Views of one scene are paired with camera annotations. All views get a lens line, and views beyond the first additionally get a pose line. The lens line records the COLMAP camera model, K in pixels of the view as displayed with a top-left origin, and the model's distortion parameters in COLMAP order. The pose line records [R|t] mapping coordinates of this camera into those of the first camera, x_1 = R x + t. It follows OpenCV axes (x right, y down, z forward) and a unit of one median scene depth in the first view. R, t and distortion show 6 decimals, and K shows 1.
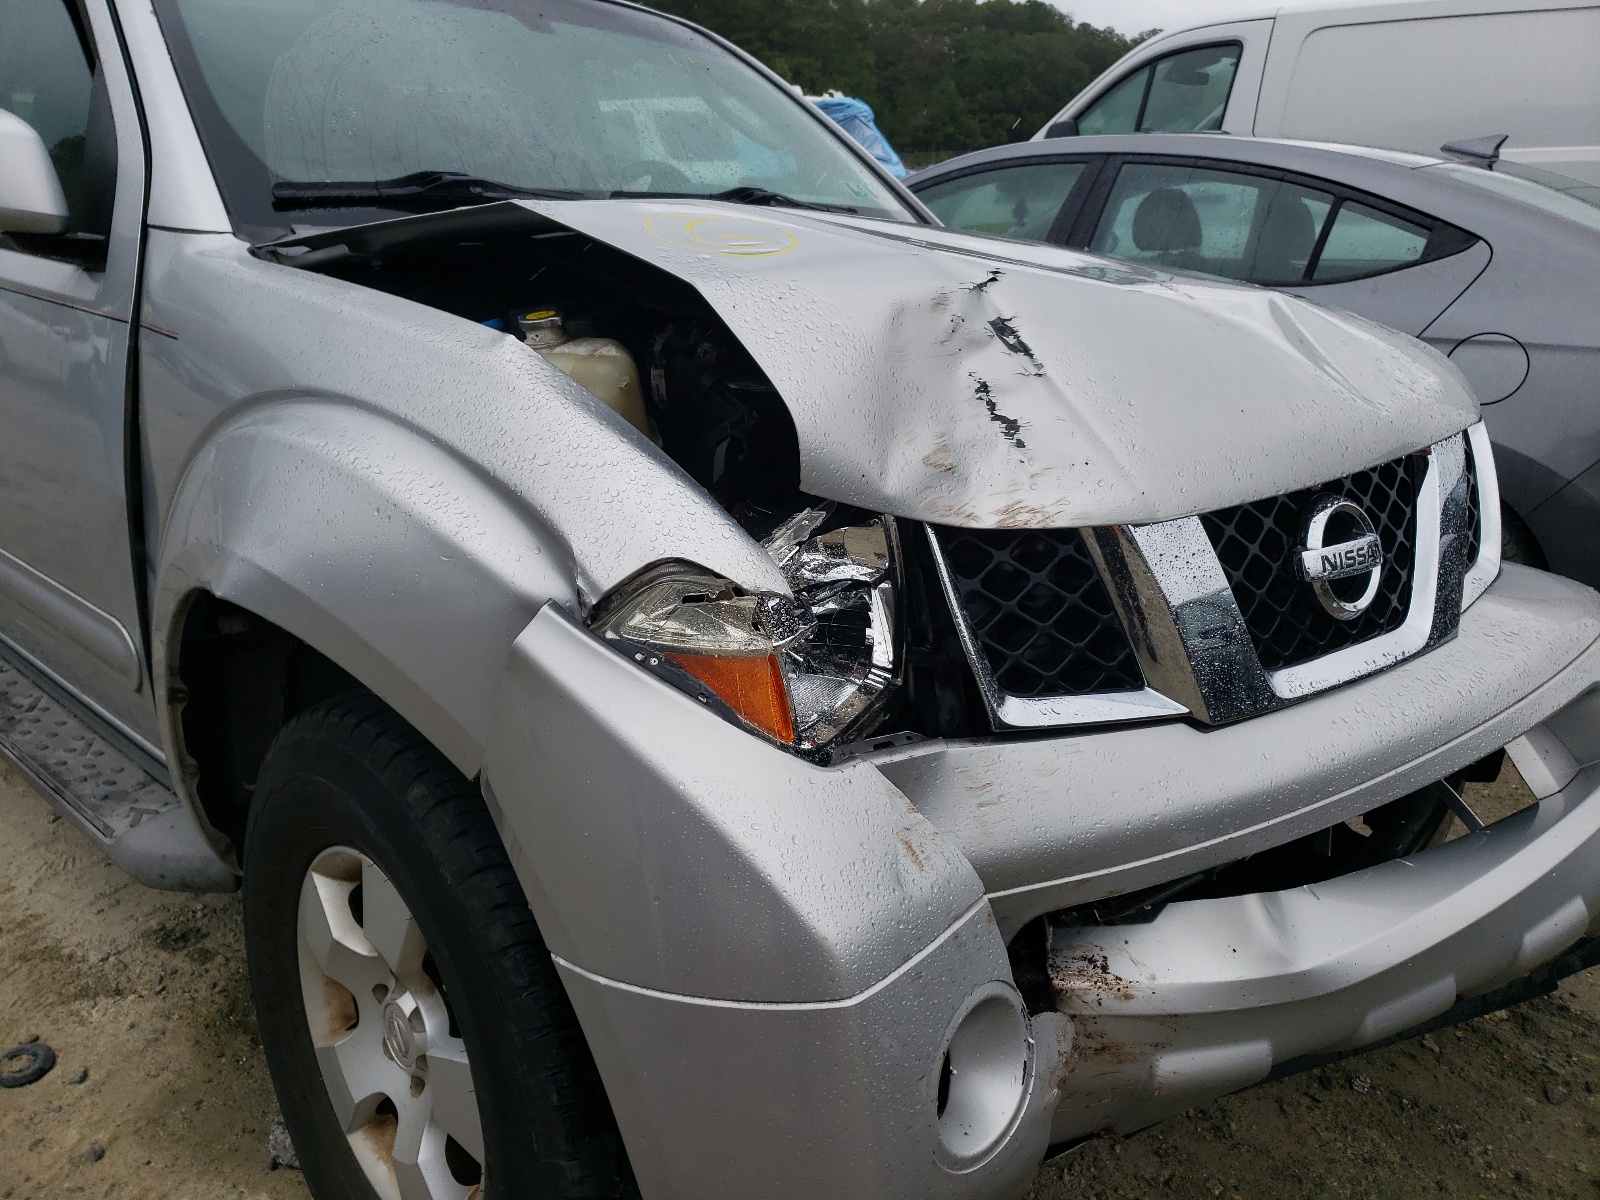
lens RADIAL K [[1221.6, 0, 800.0], [0, 1221.6, 600.0], [0, 0, 1]] dist [-0.005427, 0.033334]
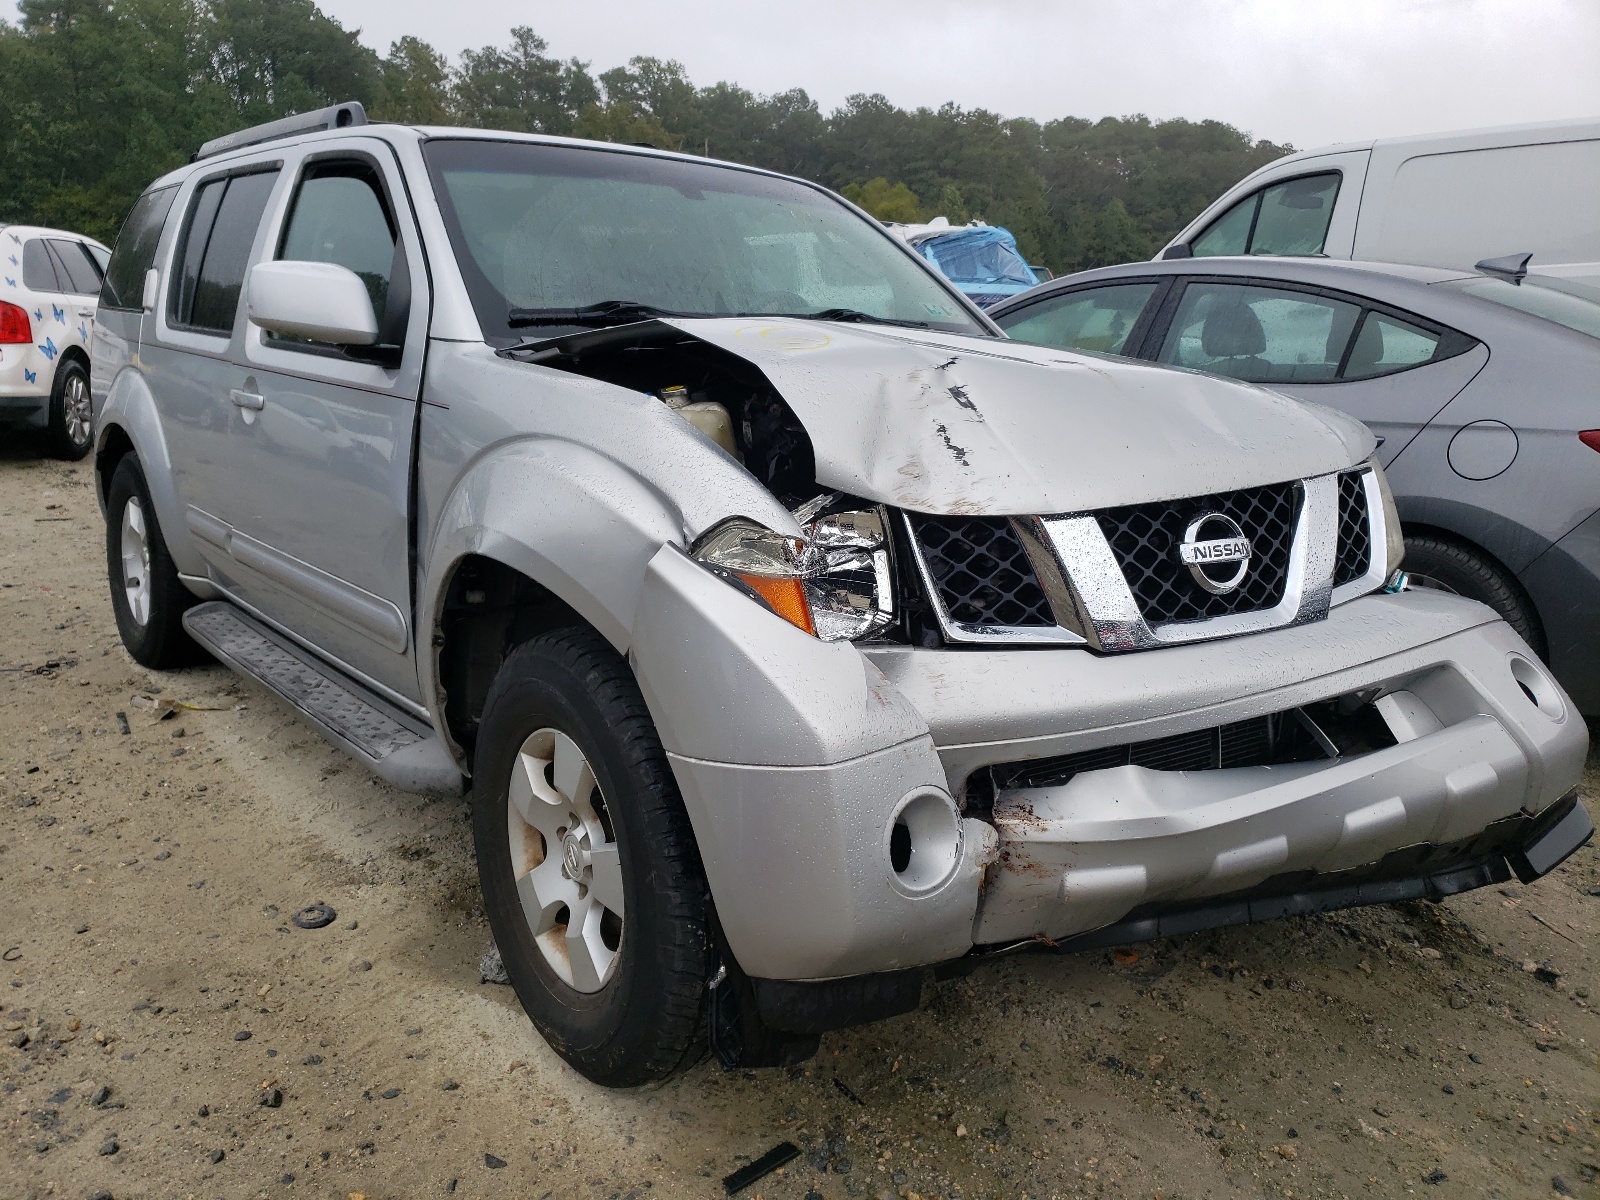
lens RADIAL K [[1218.9, 0, 838.9], [0, 1218.9, 632.9], [0, 0, 1]] dist [0.065249, -0.105791]
pose [[0.994586, 0.012019, -0.103223, 0.155394], [-0.018986, 0.997587, -0.066780, 0.172505], [0.102171, 0.068378, 0.992414, -0.499131]]
